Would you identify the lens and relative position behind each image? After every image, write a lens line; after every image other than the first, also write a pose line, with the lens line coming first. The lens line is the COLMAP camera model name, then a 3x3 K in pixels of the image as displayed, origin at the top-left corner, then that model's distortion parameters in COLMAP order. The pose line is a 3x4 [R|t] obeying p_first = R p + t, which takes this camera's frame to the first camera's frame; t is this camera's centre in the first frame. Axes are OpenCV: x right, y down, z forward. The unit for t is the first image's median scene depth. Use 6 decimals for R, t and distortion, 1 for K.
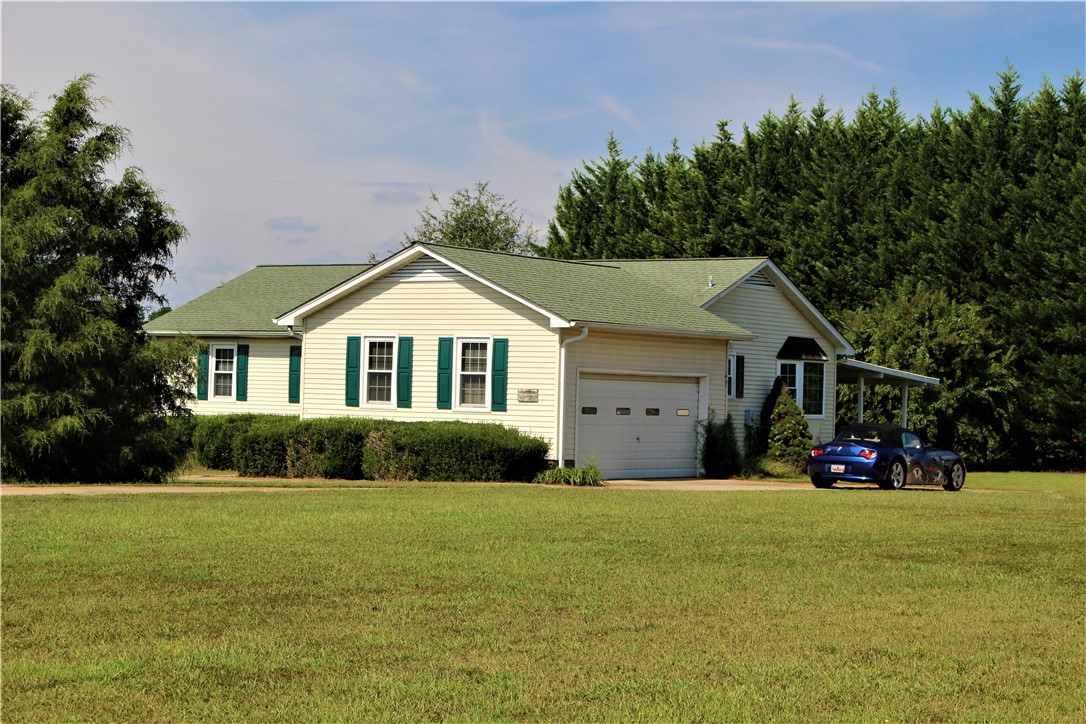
lens RADIAL K [[2168.1, 0, 534.4], [0, 2168.1, 361.5], [0, 0, 1]] dist [0.076093, 0.000000]
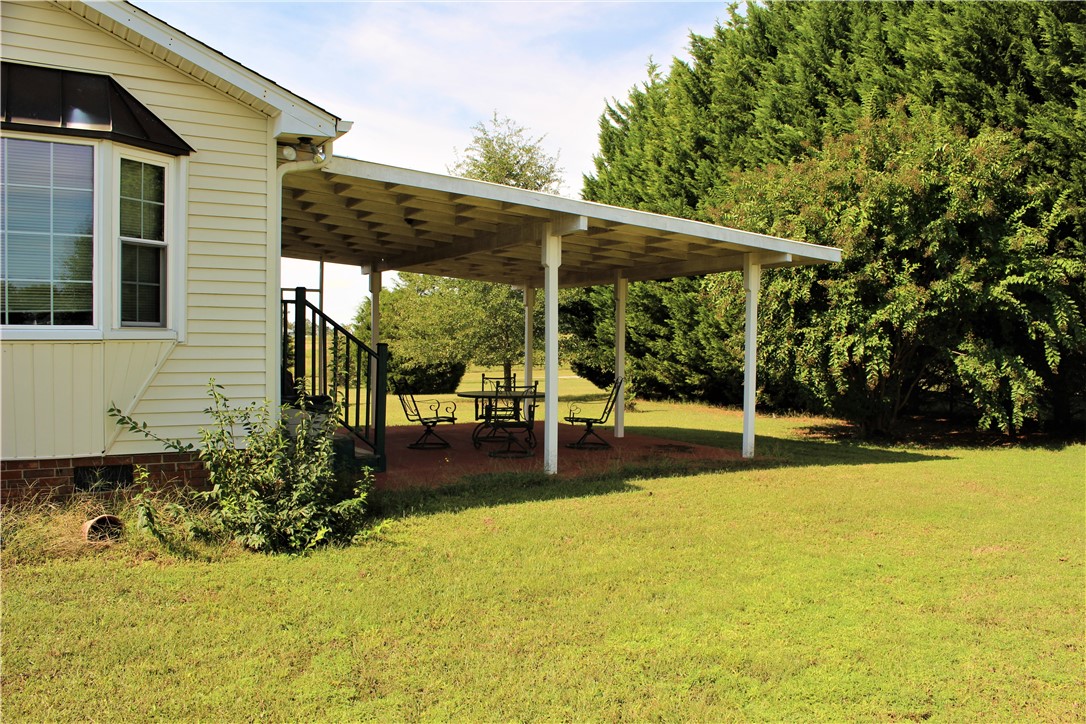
lens RADIAL K [[945.3, 0, 544.5], [0, 945.3, 352.9], [0, 0, 1]] dist [-0.013534, 0.007872]
pose [[0.923992, -0.011061, -0.382251, 0.191596], [0.018346, 0.999713, 0.015417, 0.023423], [0.381970, -0.021258, 0.923930, 0.758733]]
